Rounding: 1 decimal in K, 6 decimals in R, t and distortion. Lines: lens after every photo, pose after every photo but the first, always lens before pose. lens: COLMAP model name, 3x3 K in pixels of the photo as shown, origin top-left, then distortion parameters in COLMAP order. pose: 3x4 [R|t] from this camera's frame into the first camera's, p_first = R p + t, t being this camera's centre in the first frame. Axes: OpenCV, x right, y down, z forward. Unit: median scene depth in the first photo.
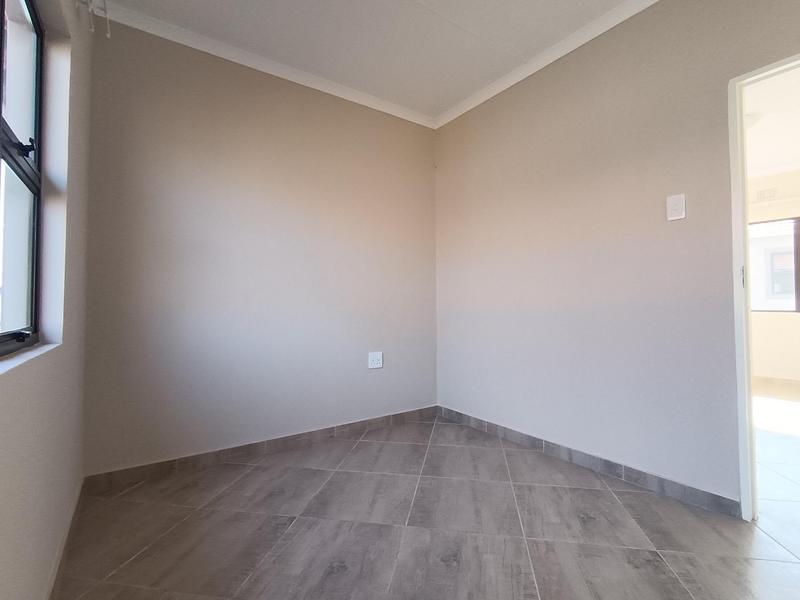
lens RADIAL K [[379.7, 0, 402.6], [0, 379.7, 300.8], [0, 0, 1]] dist [-0.004246, -0.000105]
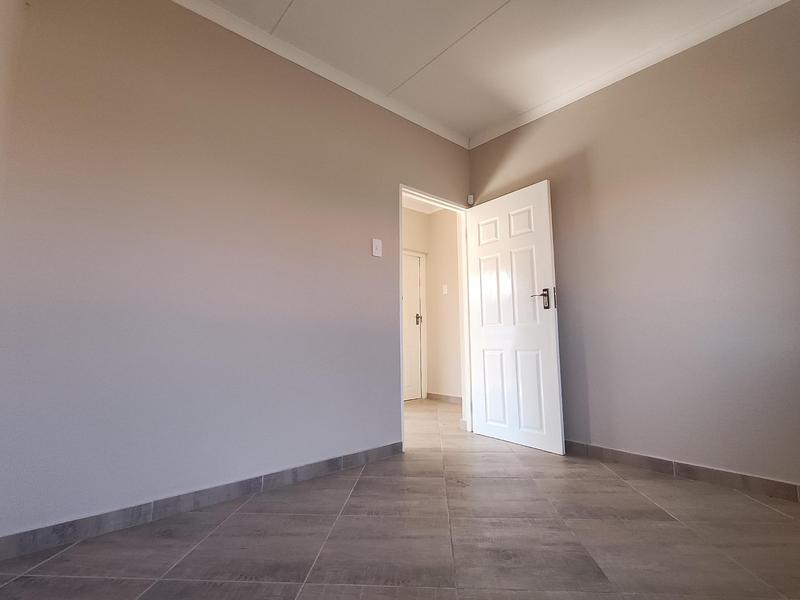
lens RADIAL K [[379.7, 0, 402.0], [0, 379.7, 300.8], [0, 0, 1]] dist [-0.004246, -0.000105]
pose [[-0.093488, 0.107284, 0.989823, -0.650352], [-0.000993, 0.994167, -0.107849, 0.101937], [-0.995620, -0.011066, -0.092836, 0.999593]]
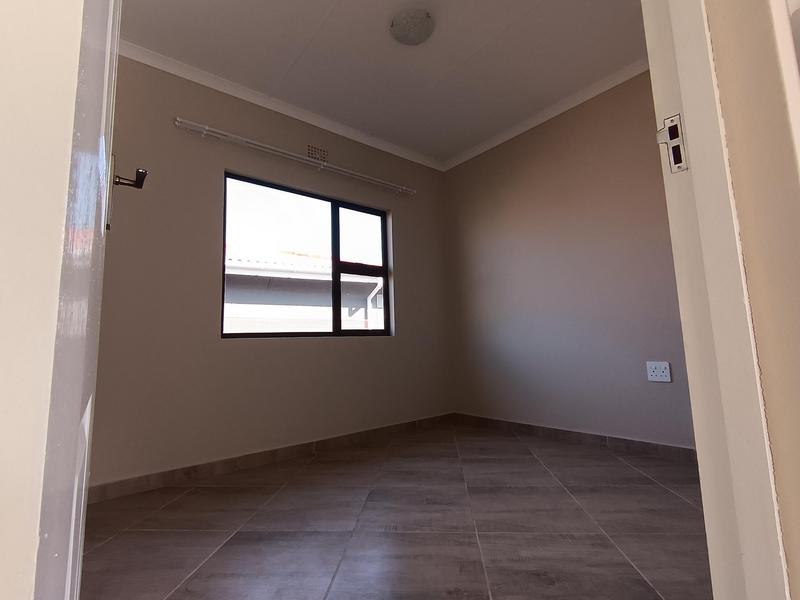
lens RADIAL K [[379.7, 0, 405.6], [0, 379.7, 294.4], [0, 0, 1]] dist [-0.004246, -0.000105]
pose [[0.104223, -0.123016, -0.986917, 1.078719], [0.043934, 0.991922, -0.119000, 0.102275], [0.993583, -0.030957, 0.108785, 0.590427]]
